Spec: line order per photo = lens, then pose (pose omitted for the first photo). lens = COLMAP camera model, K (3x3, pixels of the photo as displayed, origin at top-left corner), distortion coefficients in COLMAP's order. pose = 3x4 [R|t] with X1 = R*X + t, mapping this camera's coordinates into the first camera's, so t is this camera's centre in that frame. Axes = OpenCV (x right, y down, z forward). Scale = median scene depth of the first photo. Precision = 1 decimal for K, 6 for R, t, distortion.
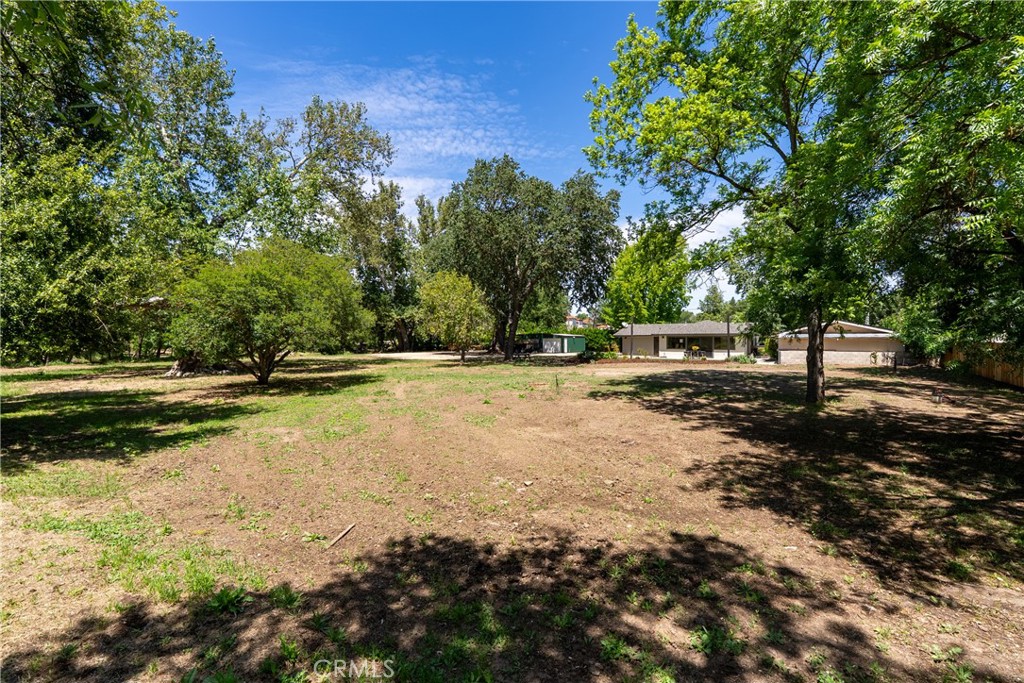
lens RADIAL K [[473.6, 0, 509.6], [0, 473.6, 347.1], [0, 0, 1]] dist [-0.005696, -0.000276]
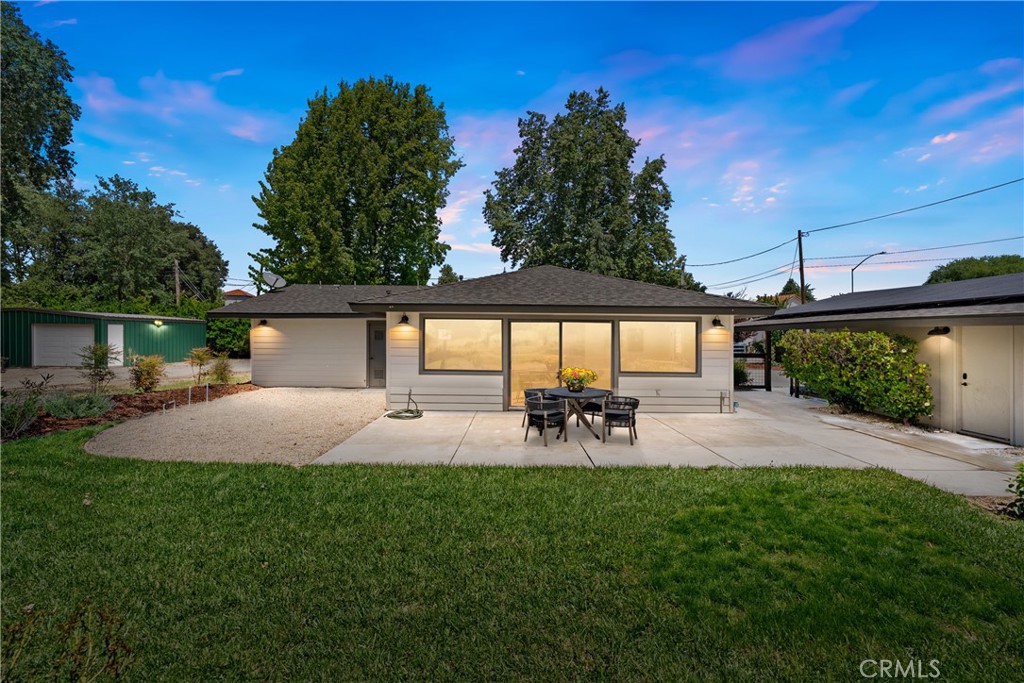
lens RADIAL K [[473.6, 0, 512.0], [0, 473.6, 341.8], [0, 0, 1]] dist [-0.005696, -0.000276]
pose [[0.840556, -0.001598, 0.541722, 0.314677], [-0.000909, 0.999990, 0.004360, -0.014393], [-0.541724, -0.004157, 0.840546, 0.999652]]
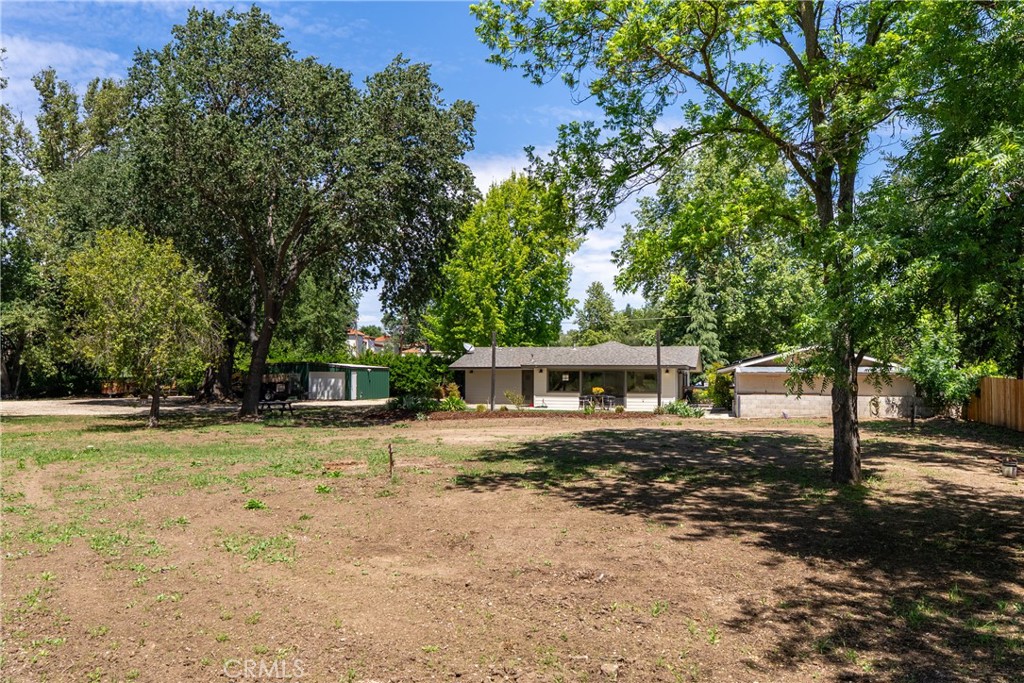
lens RADIAL K [[880.8, 0, 522.4], [0, 880.8, 339.2], [0, 0, 1]] dist [0.018077, -0.026035]
pose [[0.945334, 0.018072, 0.325601, -0.041289], [0.000431, 0.998393, -0.056663, 0.000584], [-0.326102, 0.053706, 0.943808, 0.038325]]
